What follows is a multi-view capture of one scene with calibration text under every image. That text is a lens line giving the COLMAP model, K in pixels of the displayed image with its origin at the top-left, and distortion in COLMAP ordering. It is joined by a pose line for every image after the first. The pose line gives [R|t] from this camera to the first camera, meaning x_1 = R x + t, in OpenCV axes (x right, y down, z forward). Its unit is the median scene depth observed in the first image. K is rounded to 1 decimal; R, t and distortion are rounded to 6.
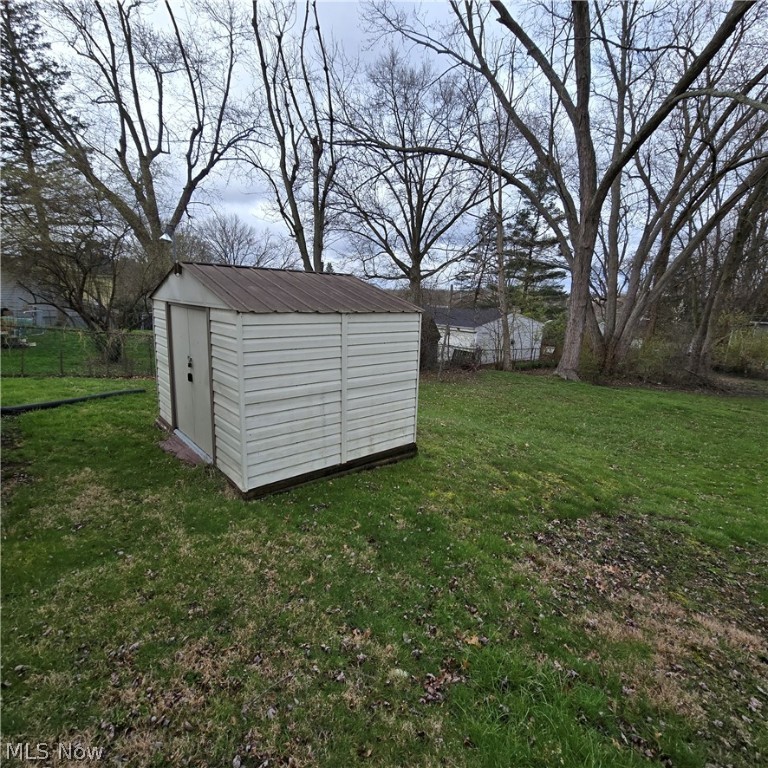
lens RADIAL K [[422.1, 0, 384.0], [0, 422.1, 384.0], [0, 0, 1]] dist [-0.001416, -0.000666]
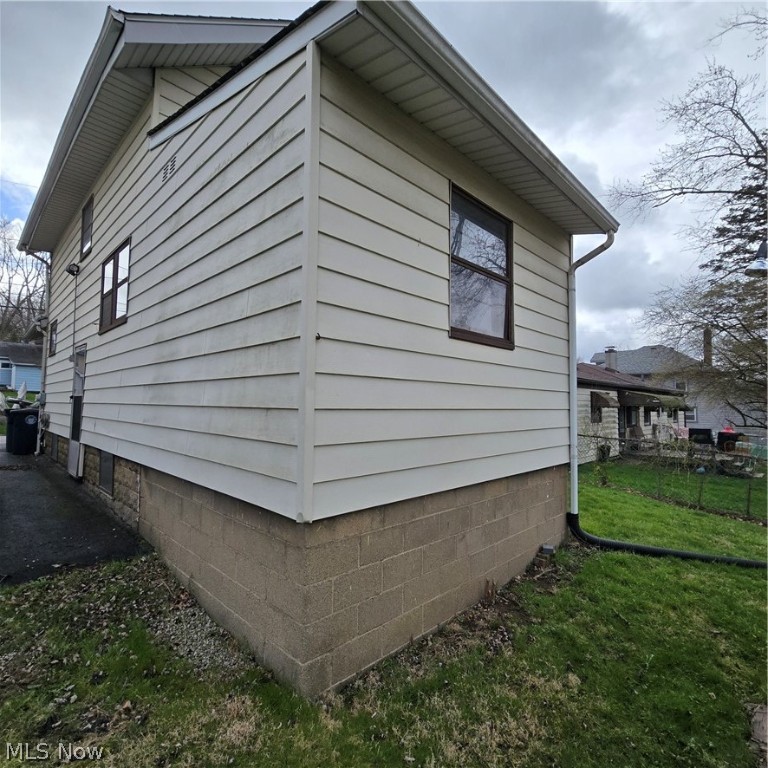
lens RADIAL K [[422.1, 0, 384.0], [0, 422.1, 384.0], [0, 0, 1]] dist [-0.001416, -0.000666]
pose [[0.078731, -0.085456, -0.993226, -0.082330], [-0.217101, 0.970936, -0.100747, -0.067088], [0.972969, 0.223563, 0.057890, 0.501549]]
